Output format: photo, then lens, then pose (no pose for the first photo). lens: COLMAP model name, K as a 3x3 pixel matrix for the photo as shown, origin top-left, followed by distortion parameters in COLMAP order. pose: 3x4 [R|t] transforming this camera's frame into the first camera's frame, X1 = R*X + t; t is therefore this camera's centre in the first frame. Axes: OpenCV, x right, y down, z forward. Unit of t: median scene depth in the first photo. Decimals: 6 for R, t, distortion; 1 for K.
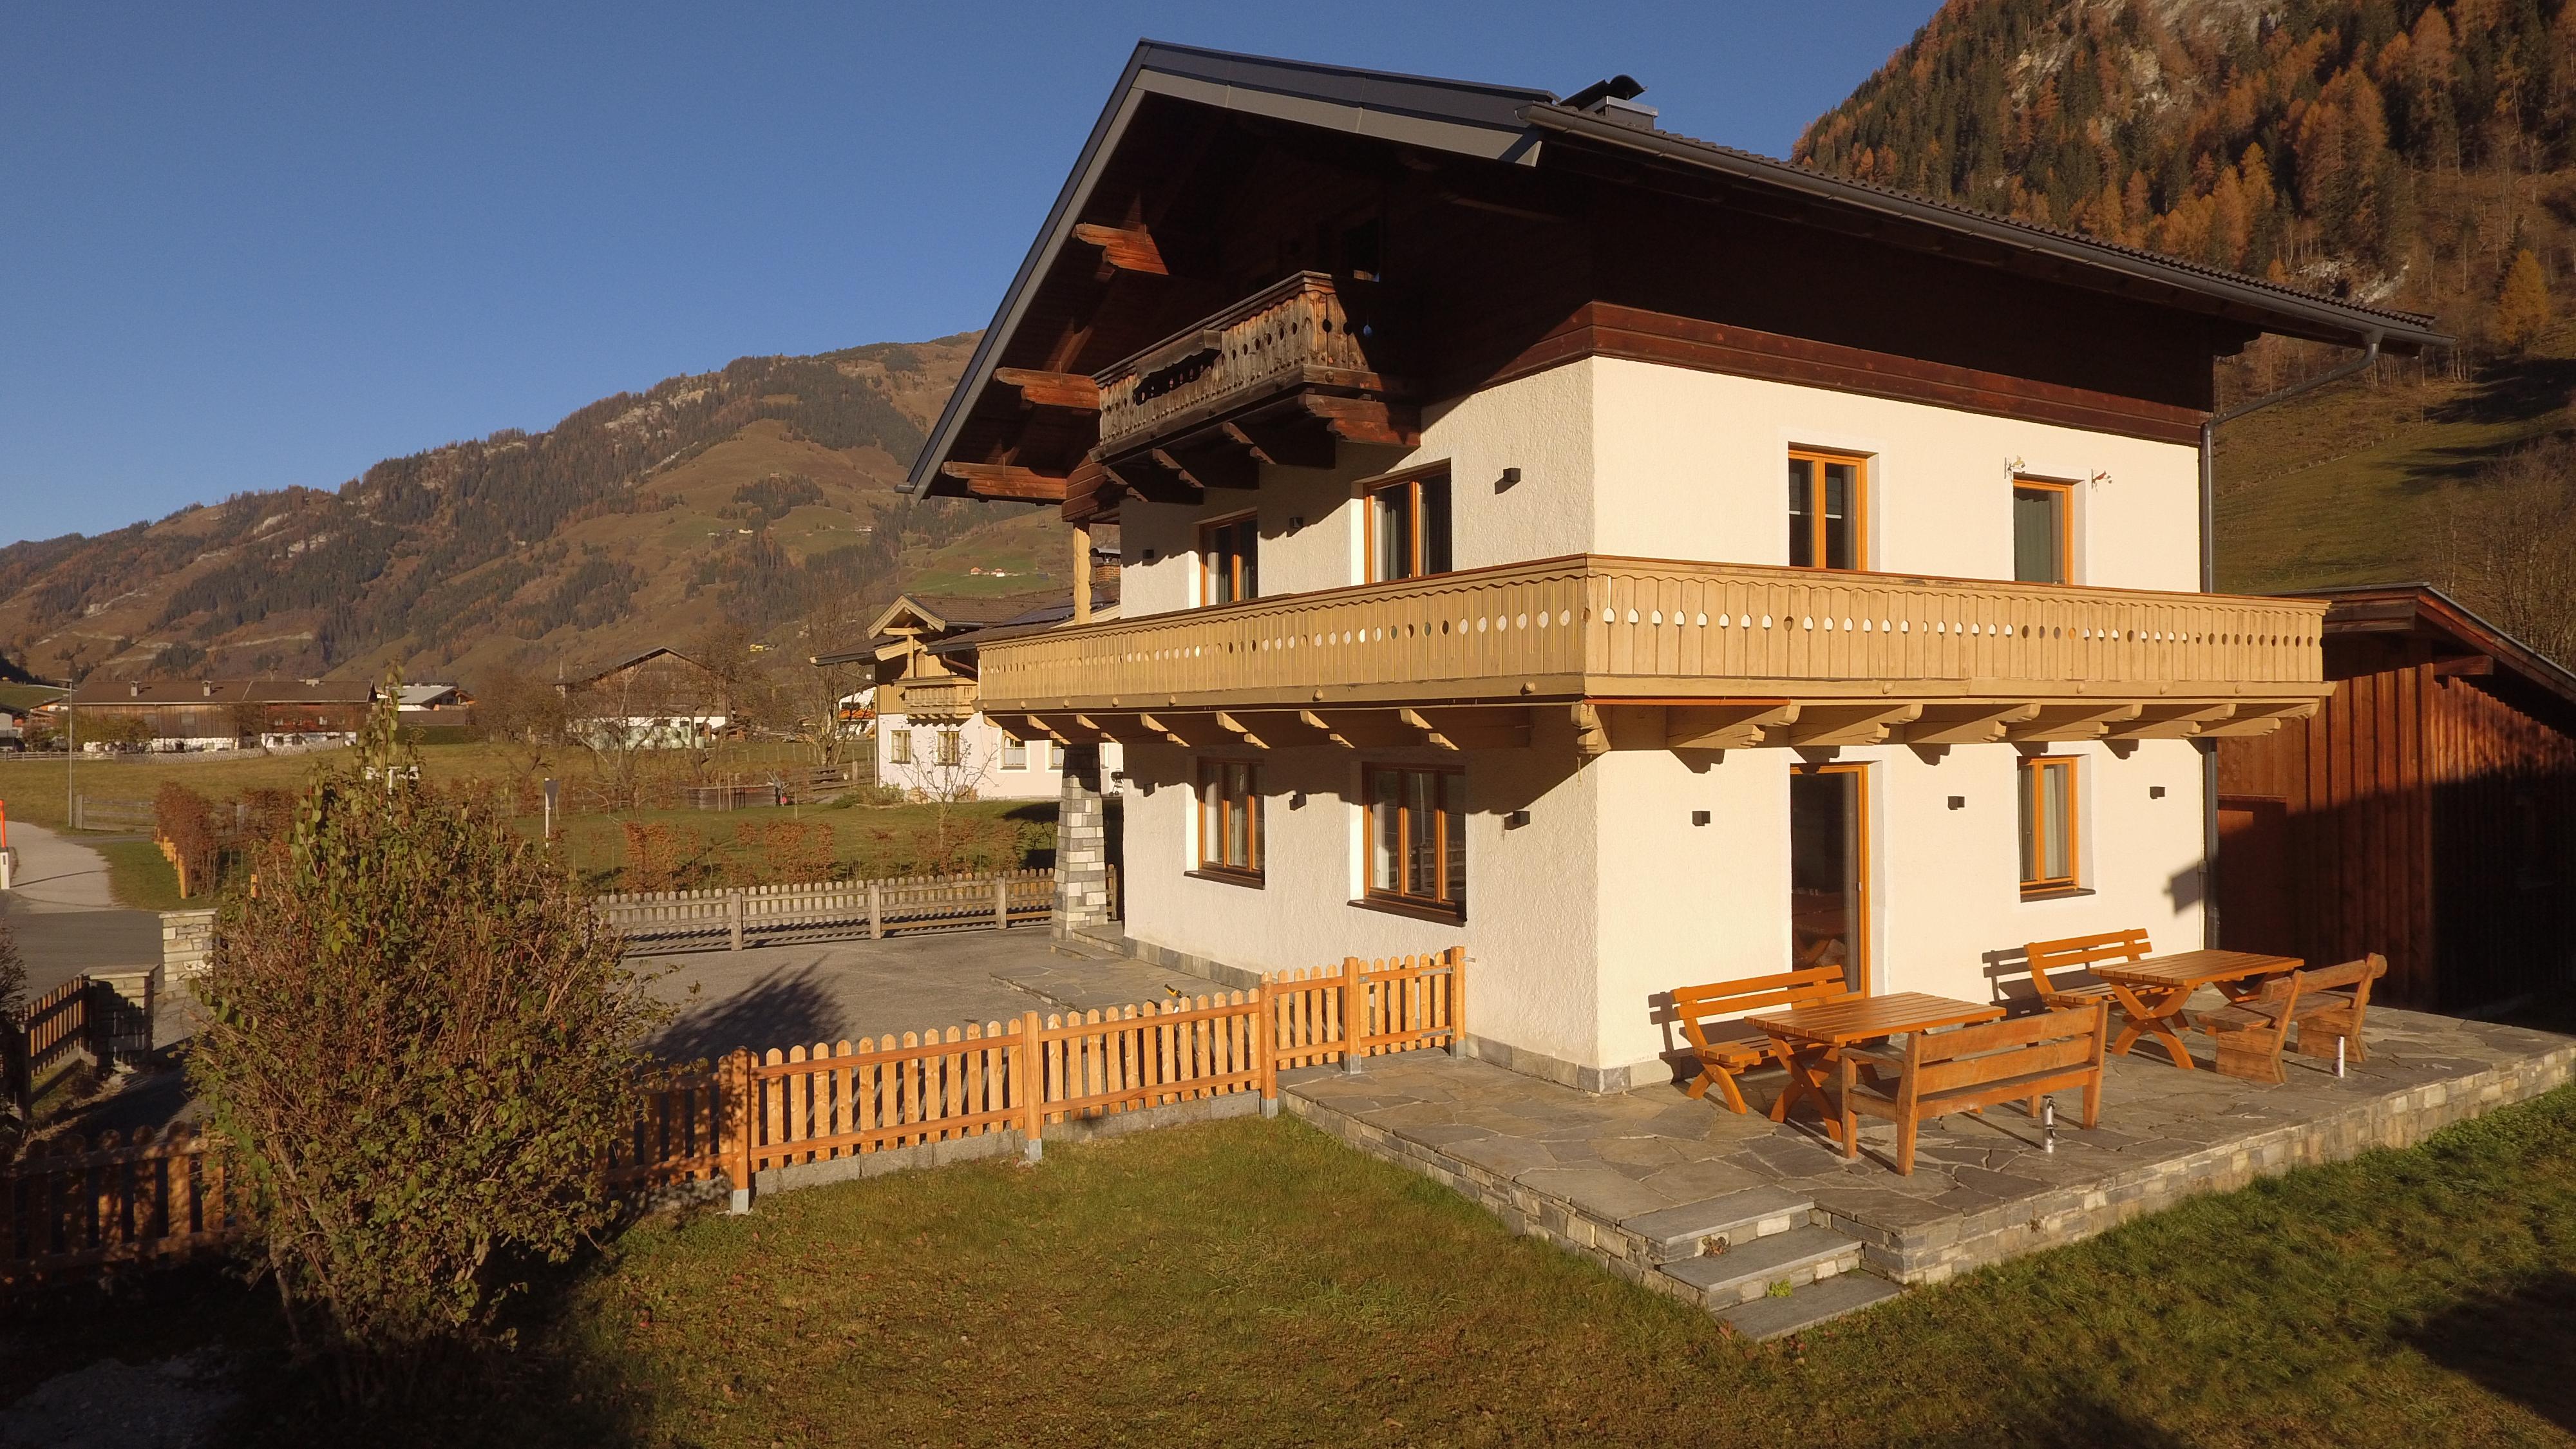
lens RADIAL K [[1516.7, 0, 1281.0], [0, 1516.7, 710.5], [0, 0, 1]] dist [0.000033, 0.001912]
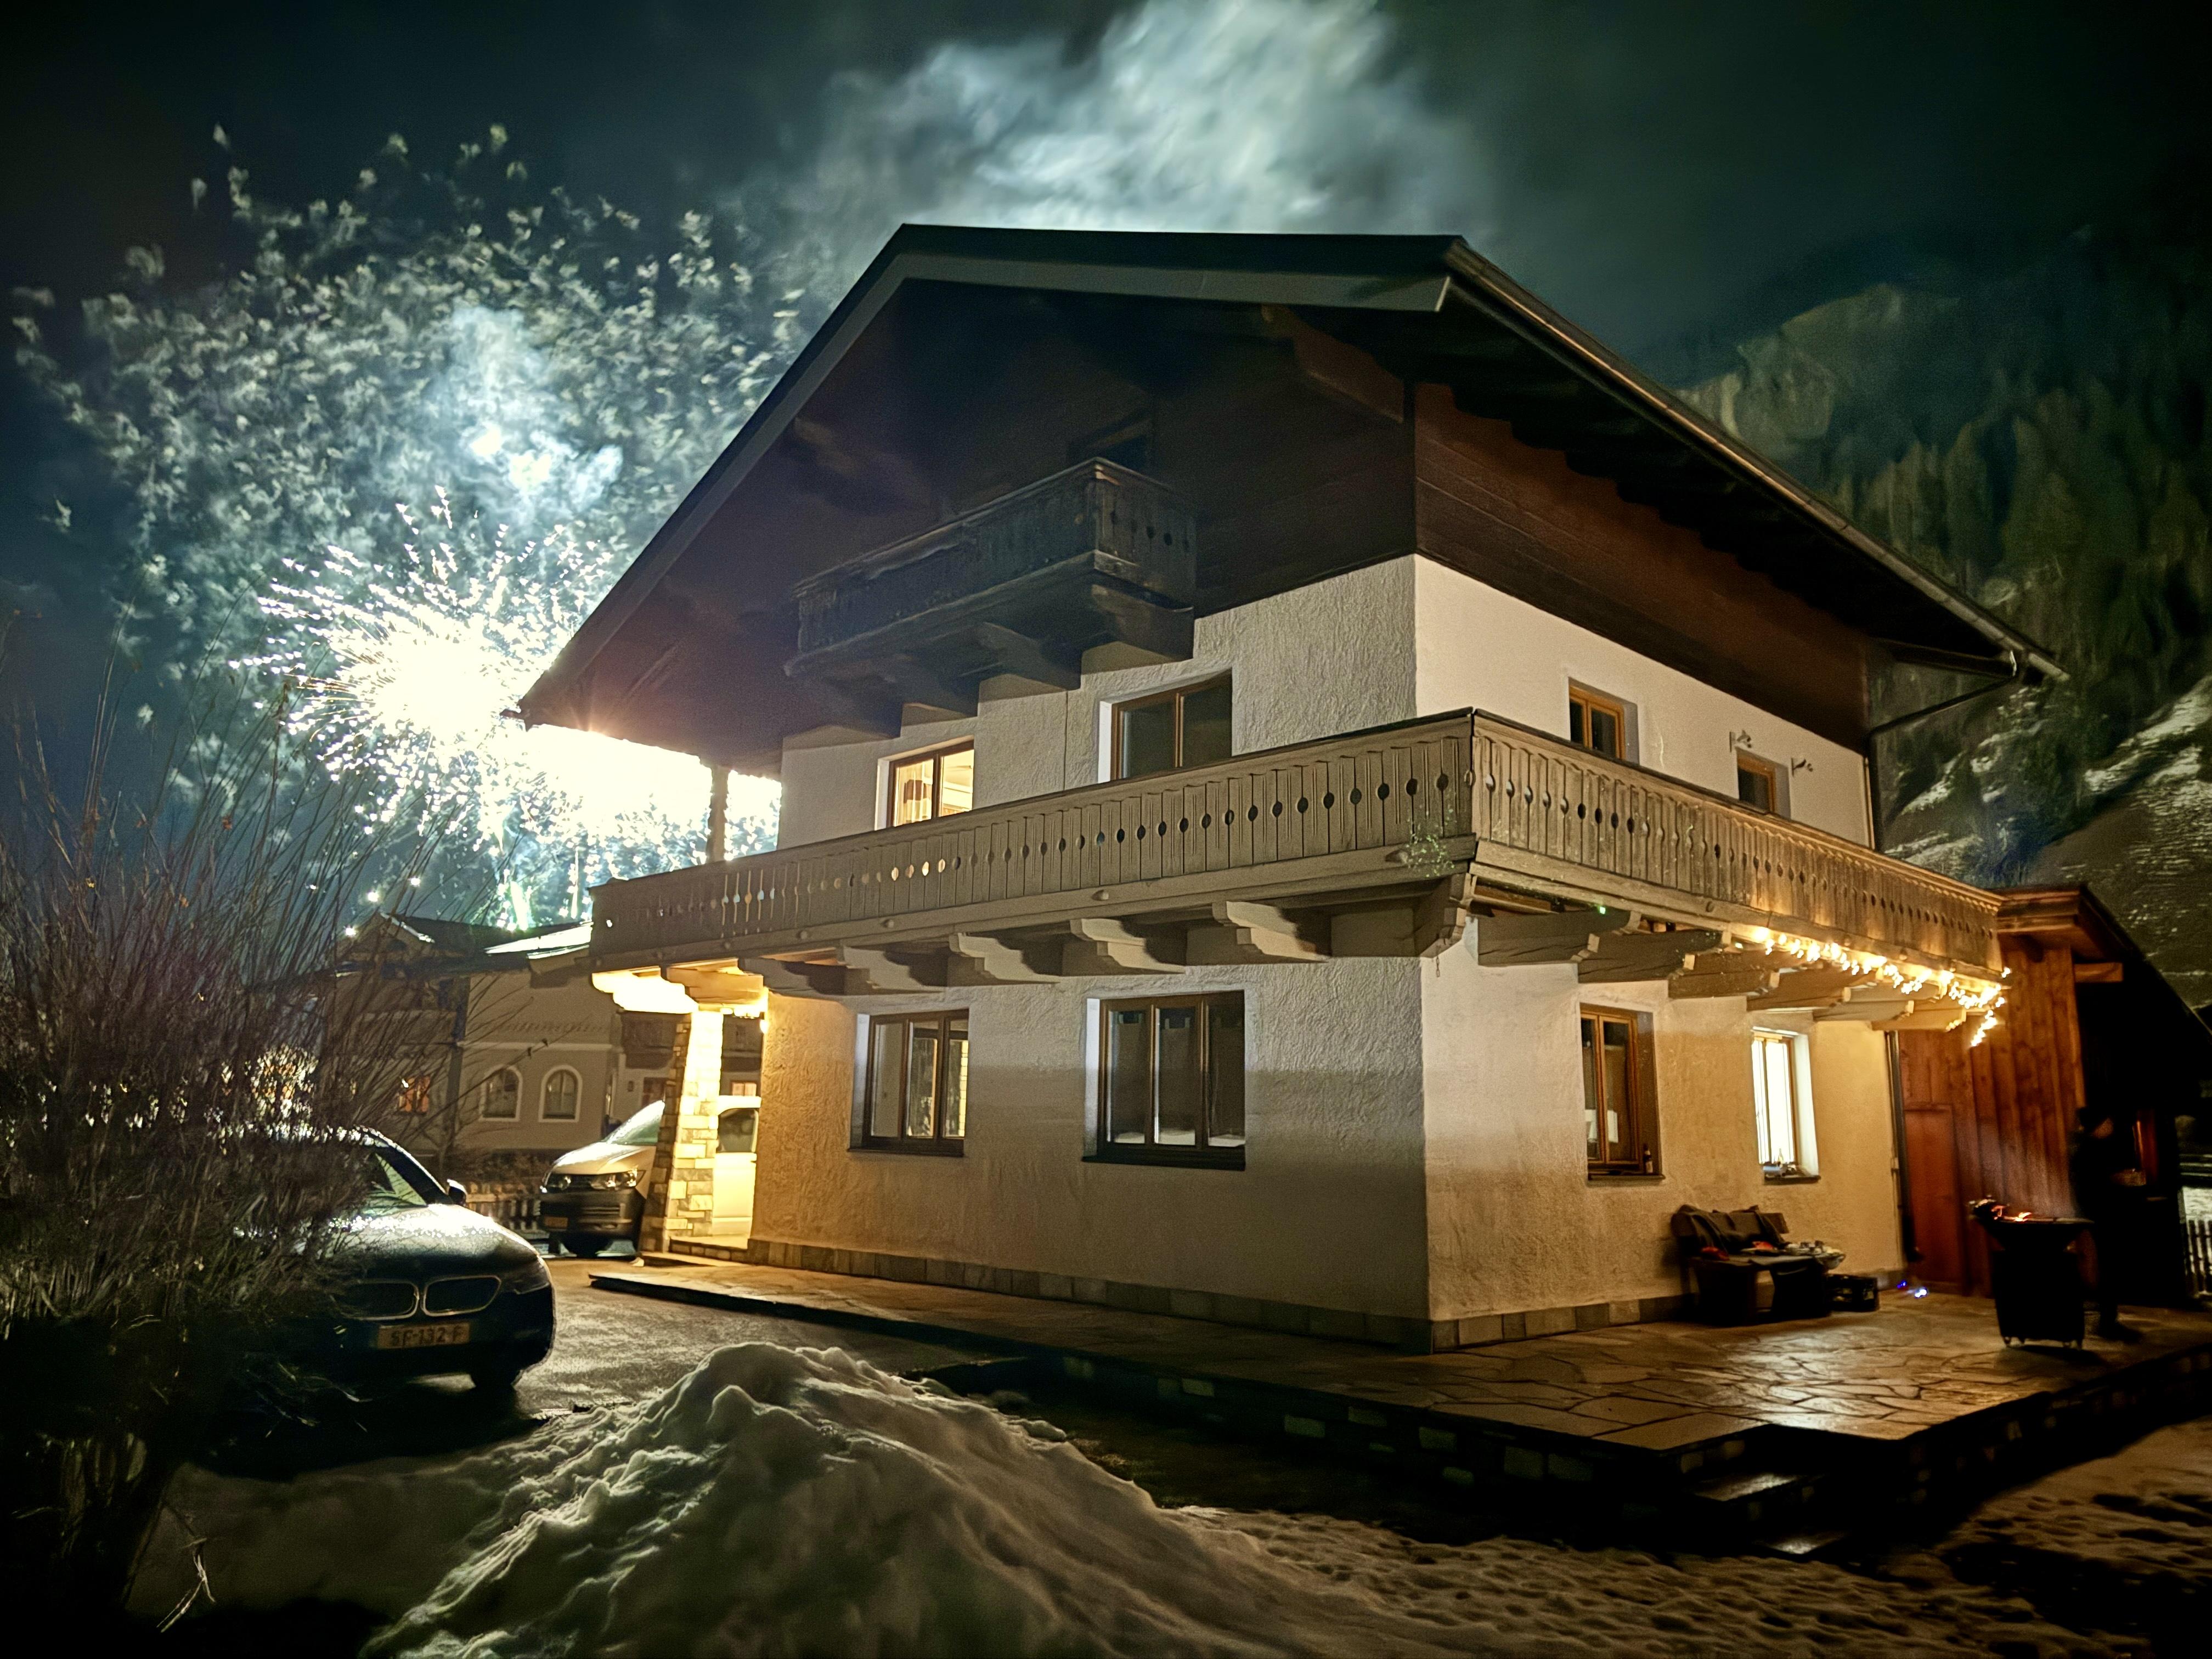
lens RADIAL K [[1552.9, 0, 1092.1], [0, 1552.9, 825.8], [0, 0, 1]] dist [0.033244, -0.007412]
pose [[0.973168, 0.073060, 0.218190, -0.164118], [-0.030950, 0.981198, -0.190507, 0.109193], [-0.228006, 0.178642, 0.957131, 0.102275]]
